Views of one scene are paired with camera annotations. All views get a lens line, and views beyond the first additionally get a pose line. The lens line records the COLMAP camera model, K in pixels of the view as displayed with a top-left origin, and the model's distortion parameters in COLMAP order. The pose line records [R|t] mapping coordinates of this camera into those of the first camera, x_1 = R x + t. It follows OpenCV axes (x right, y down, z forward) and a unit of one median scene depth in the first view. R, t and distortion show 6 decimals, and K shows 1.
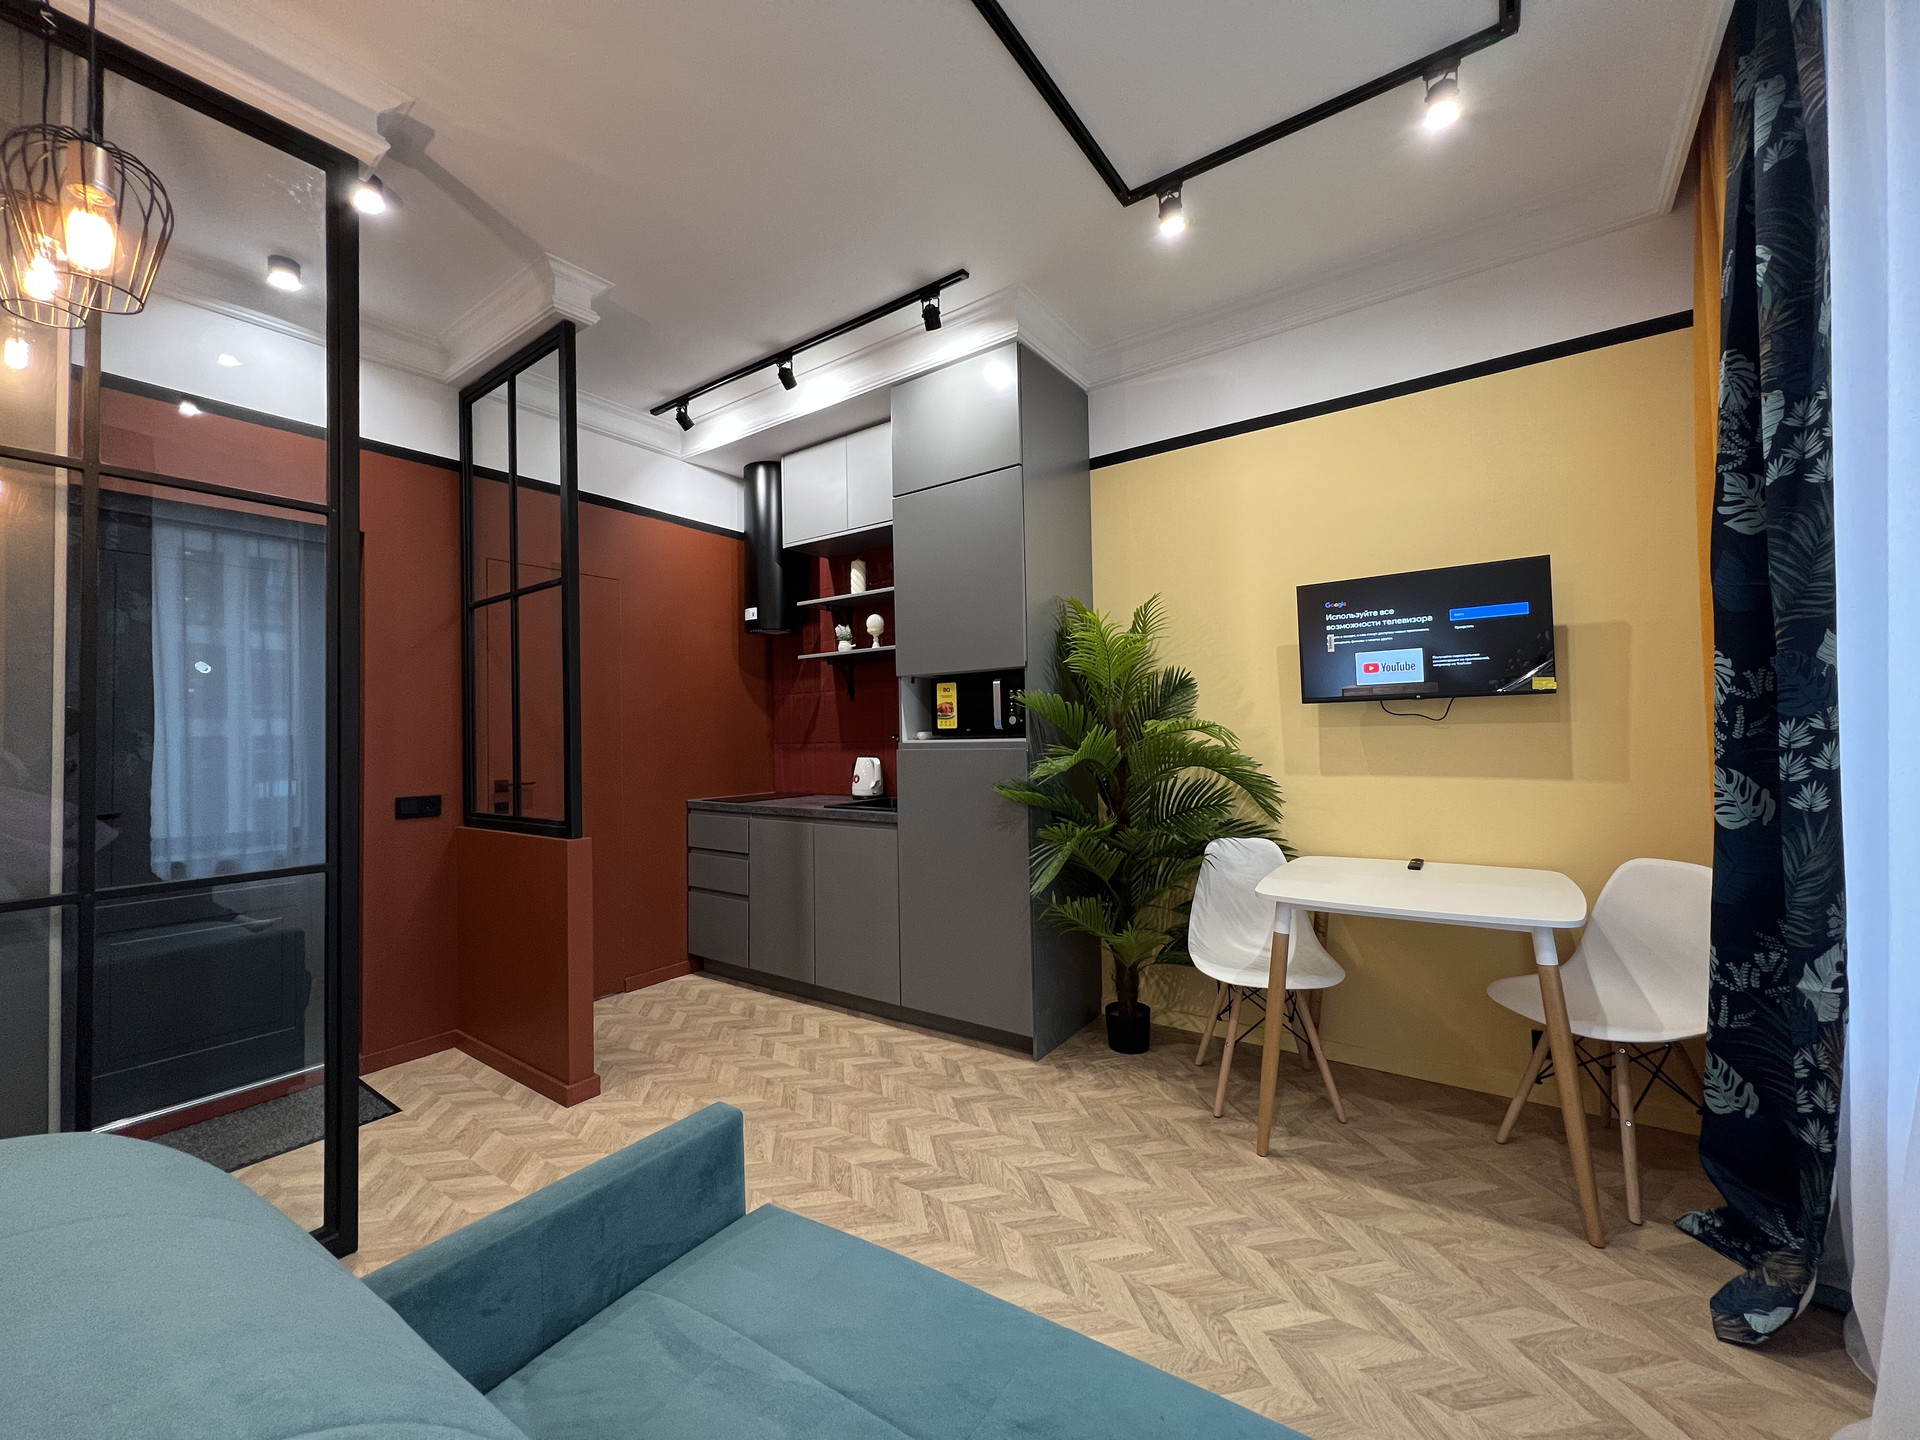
lens RADIAL K [[768.9, 0, 957.3], [0, 768.9, 716.8], [0, 0, 1]] dist [0.000002, -0.000069]
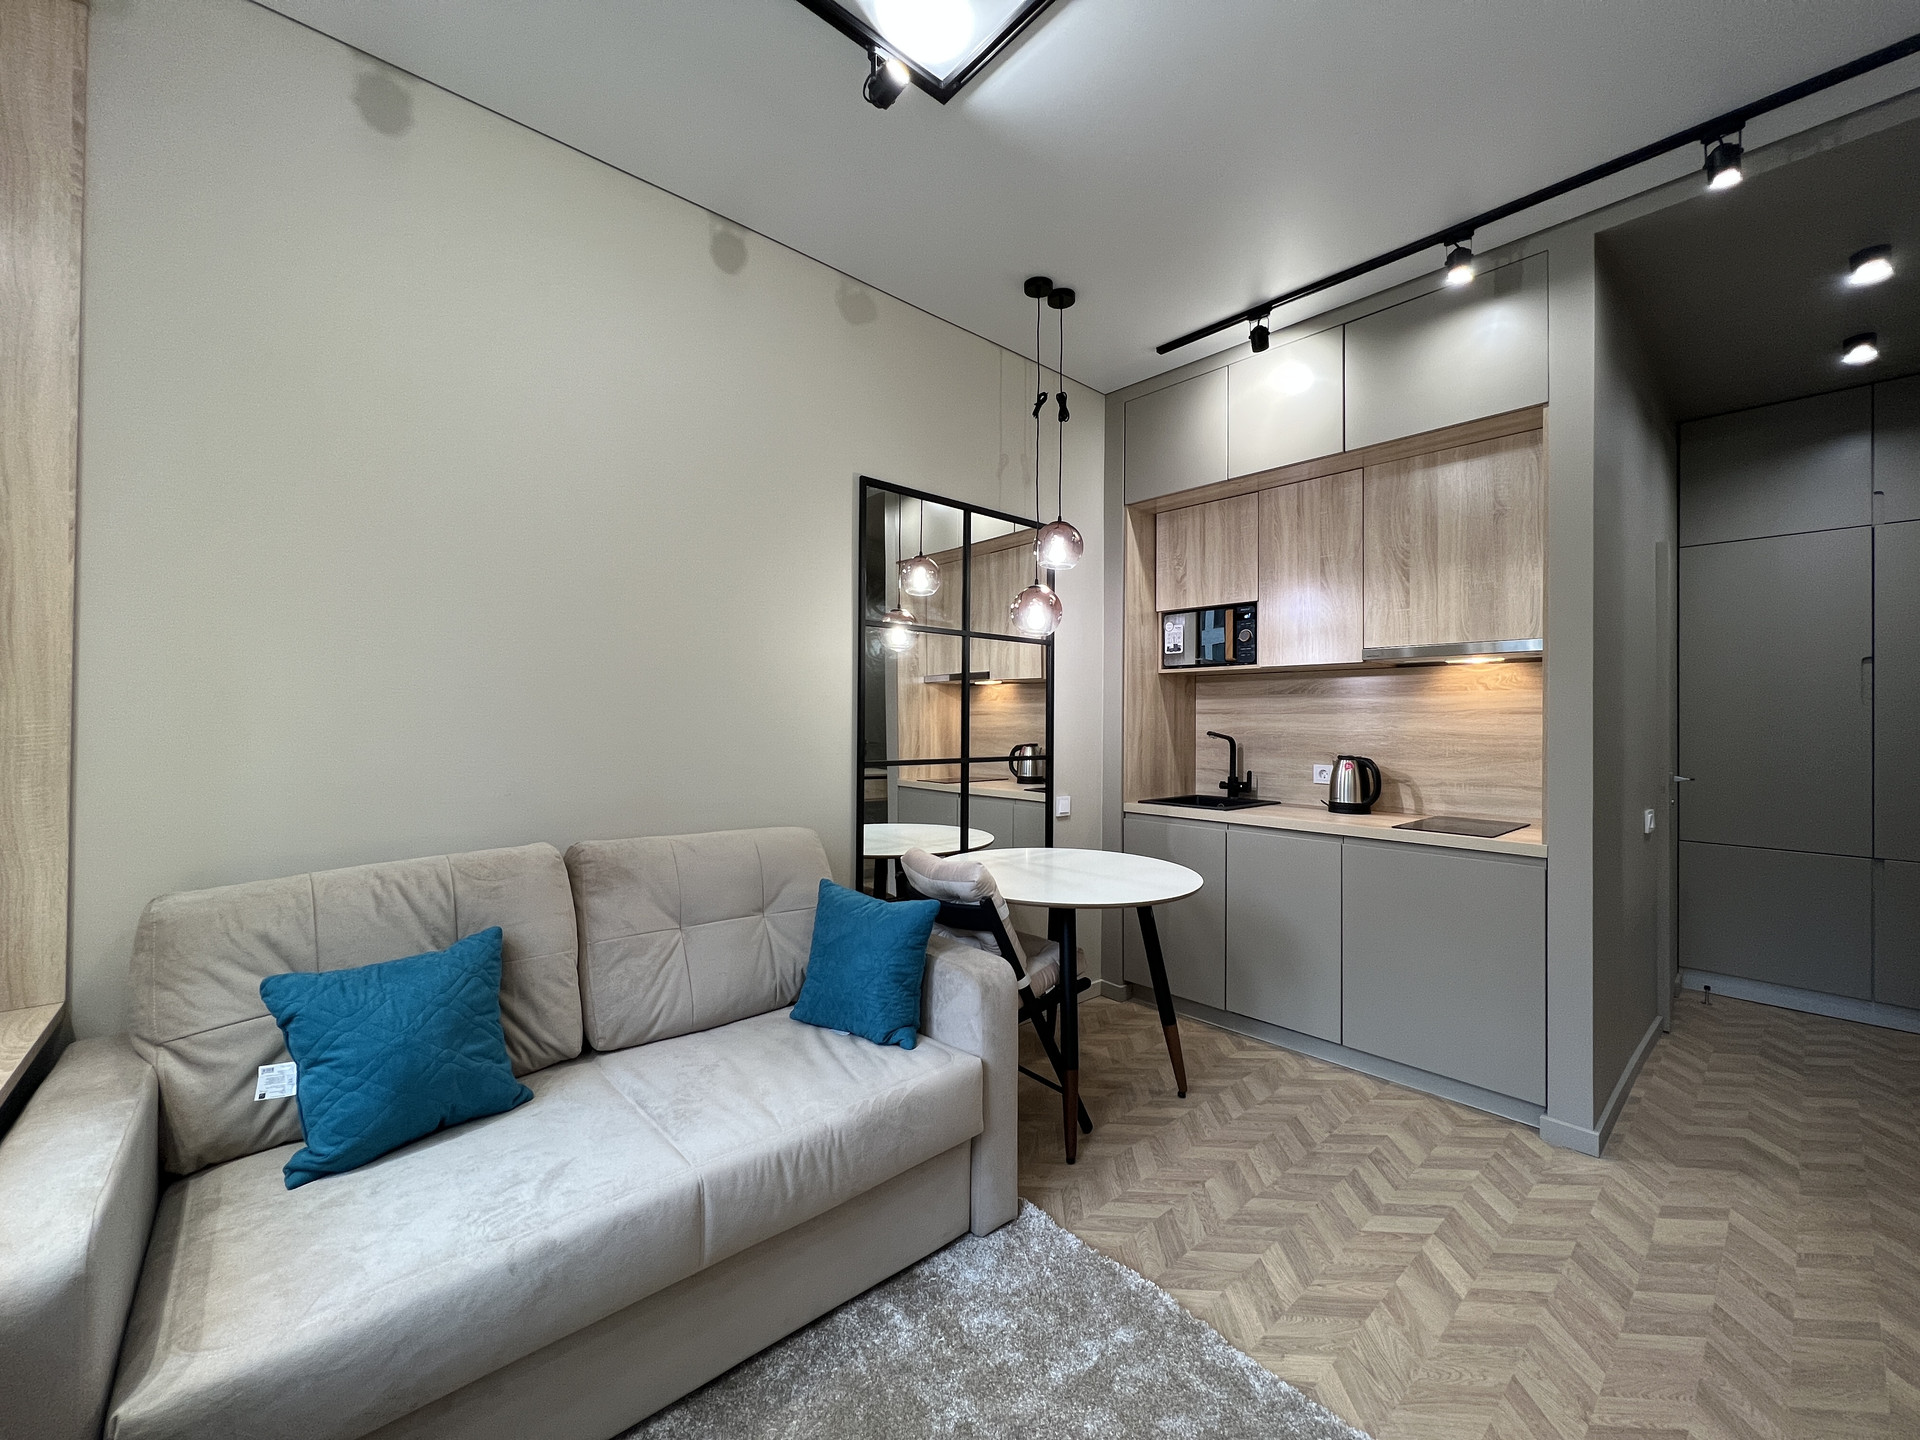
lens RADIAL K [[768.9, 0, 961.6], [0, 768.9, 726.5], [0, 0, 1]] dist [0.000002, -0.000069]
pose [[-0.213170, 0.006639, -0.976993, 0.536729], [0.023845, 0.999714, 0.001591, 0.020186], [0.976724, -0.022957, -0.213267, 0.955036]]
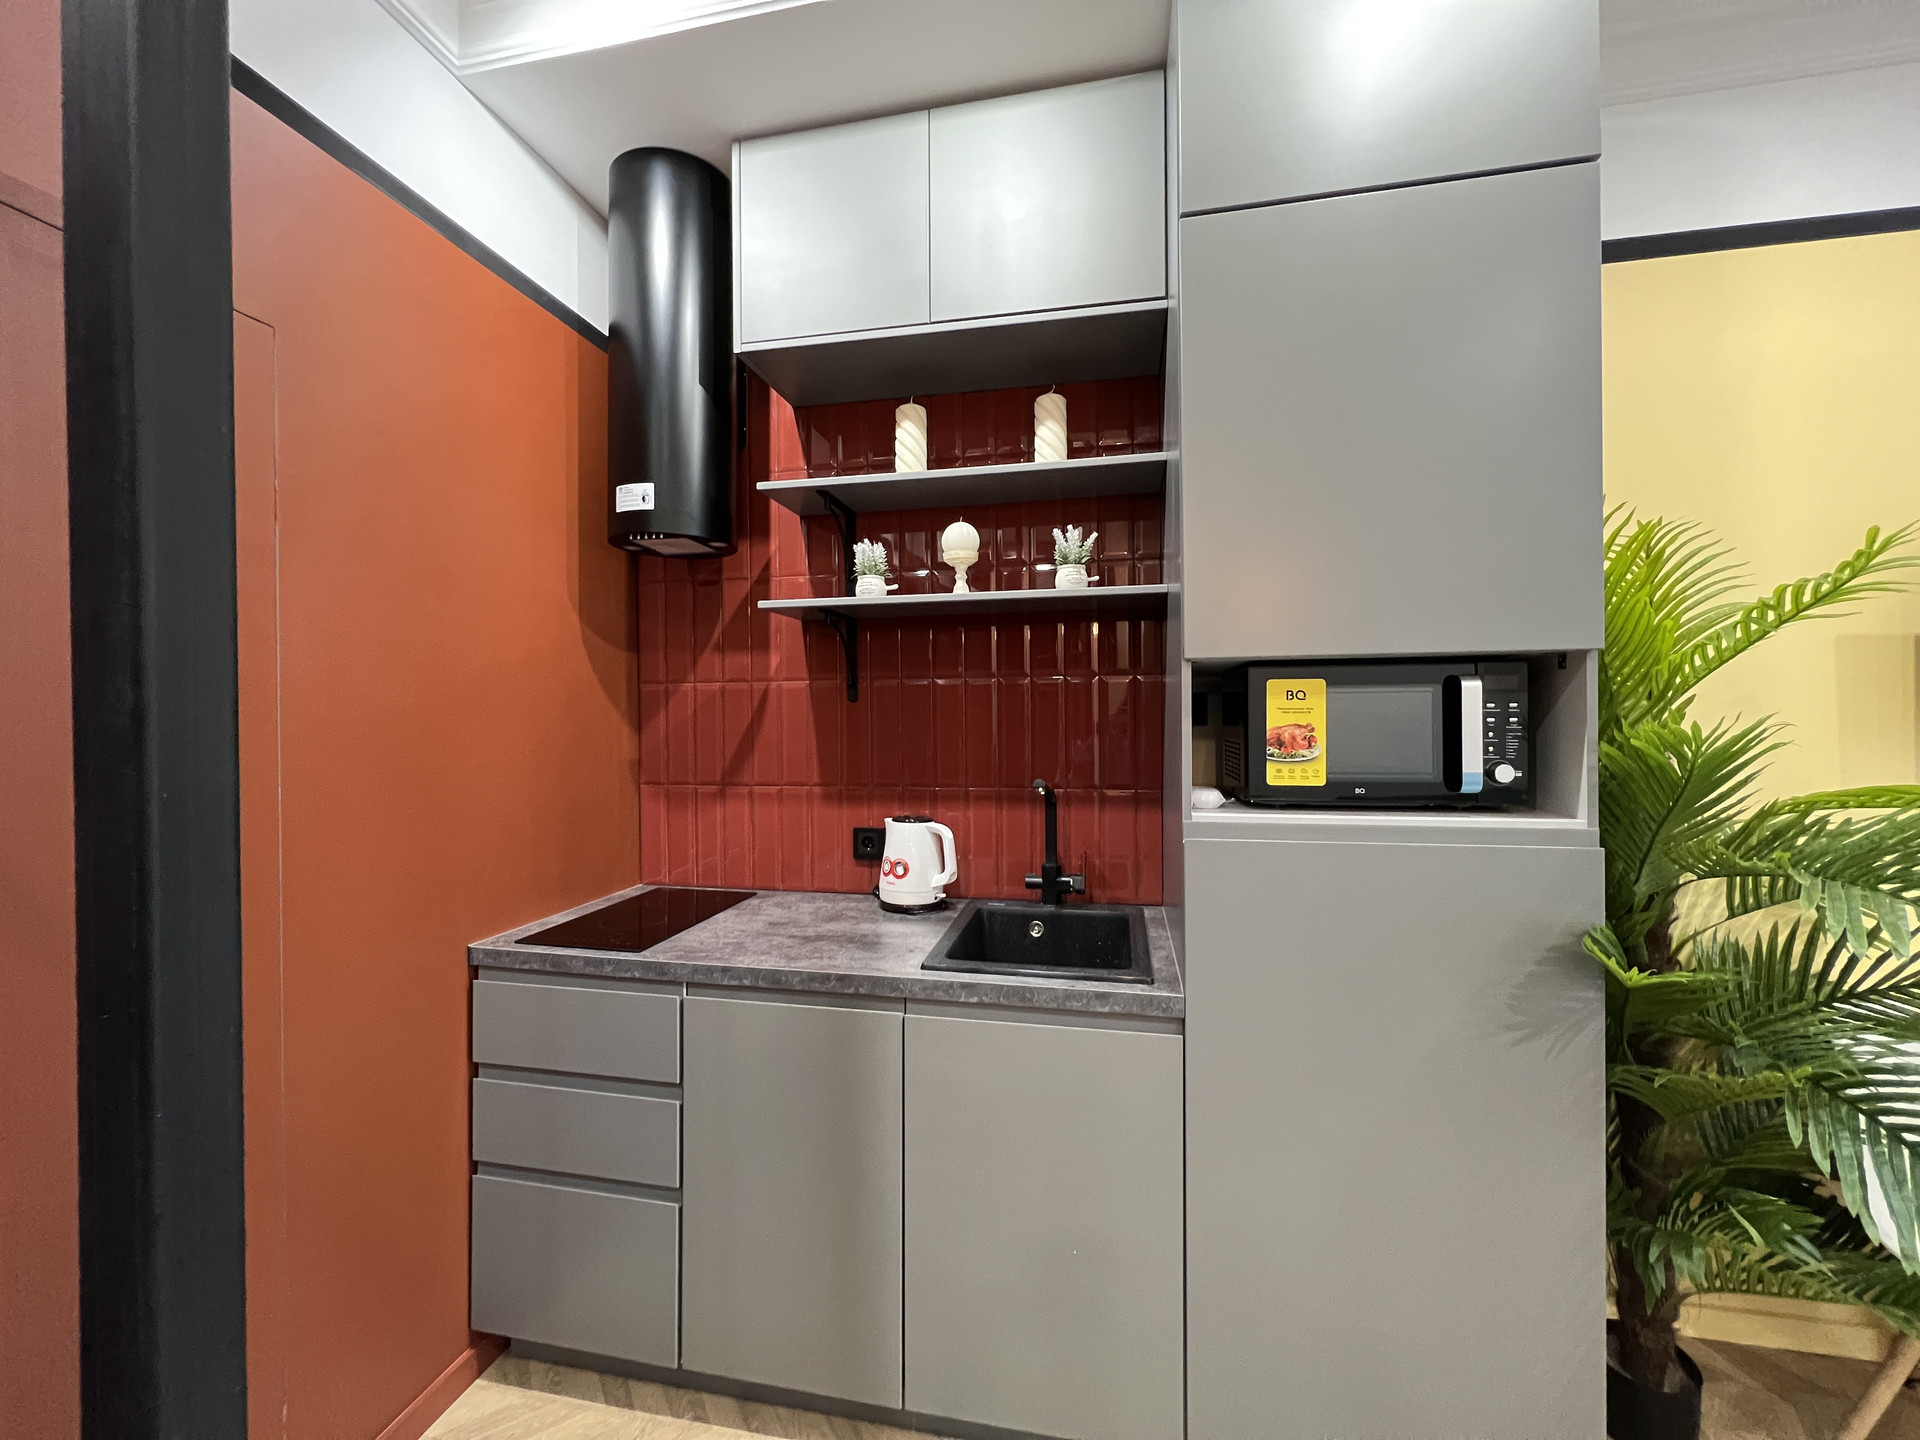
lens RADIAL K [[768.9, 0, 956.8], [0, 768.9, 716.7], [0, 0, 1]] dist [0.000002, -0.000069]
pose [[0.916038, 0.012743, 0.400889, -0.417074], [-0.020137, 0.999696, 0.014237, -0.029712], [-0.400585, -0.021115, 0.916016, 0.798825]]
